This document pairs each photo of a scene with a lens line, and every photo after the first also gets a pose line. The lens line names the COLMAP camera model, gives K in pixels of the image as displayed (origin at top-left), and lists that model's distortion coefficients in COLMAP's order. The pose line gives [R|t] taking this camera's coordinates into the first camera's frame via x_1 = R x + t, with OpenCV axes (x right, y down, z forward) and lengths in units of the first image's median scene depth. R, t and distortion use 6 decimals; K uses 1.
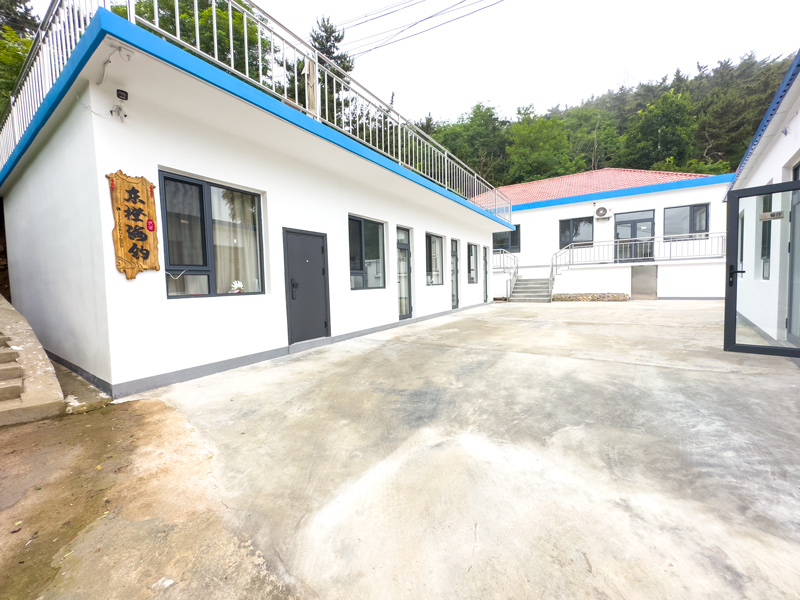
lens RADIAL K [[316.8, 0, 401.1], [0, 316.8, 300.0], [0, 0, 1]] dist [-0.003840, 0.000443]
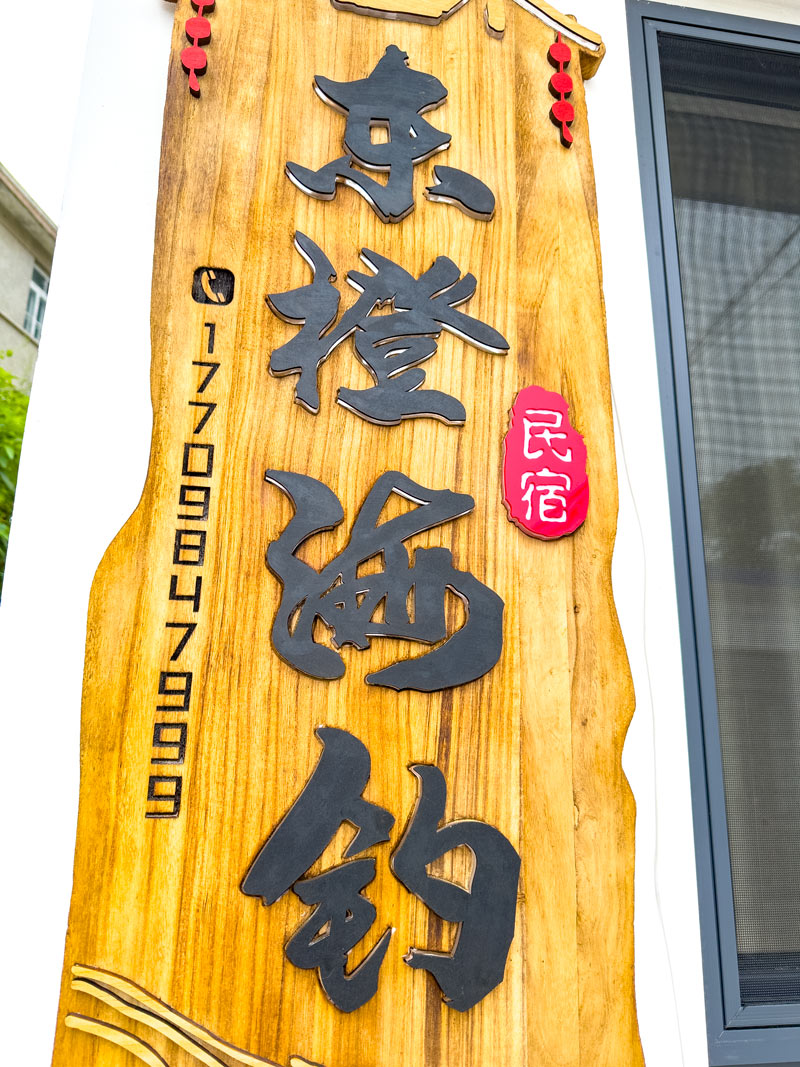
lens RADIAL K [[758.9, 0, 404.7], [0, 758.9, 531.1], [0, 0, 1]] dist [0.010991, -0.010831]
pose [[0.665671, -0.146390, -0.731745, -0.505490], [-0.075508, 0.962325, -0.261209, -0.127584], [0.742415, 0.229132, 0.629538, 0.638413]]
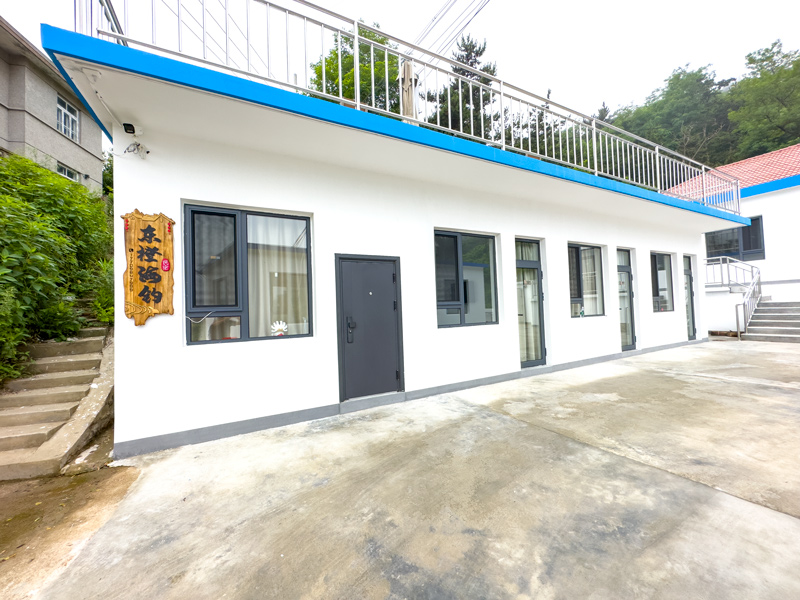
lens RADIAL K [[316.8, 0, 402.8], [0, 316.8, 299.3], [0, 0, 1]] dist [-0.003840, 0.000443]
pose [[0.875576, -0.019028, -0.482706, 0.171887], [-0.014856, 0.997691, -0.066276, -0.064773], [0.482853, 0.065200, 0.873271, 0.399514]]
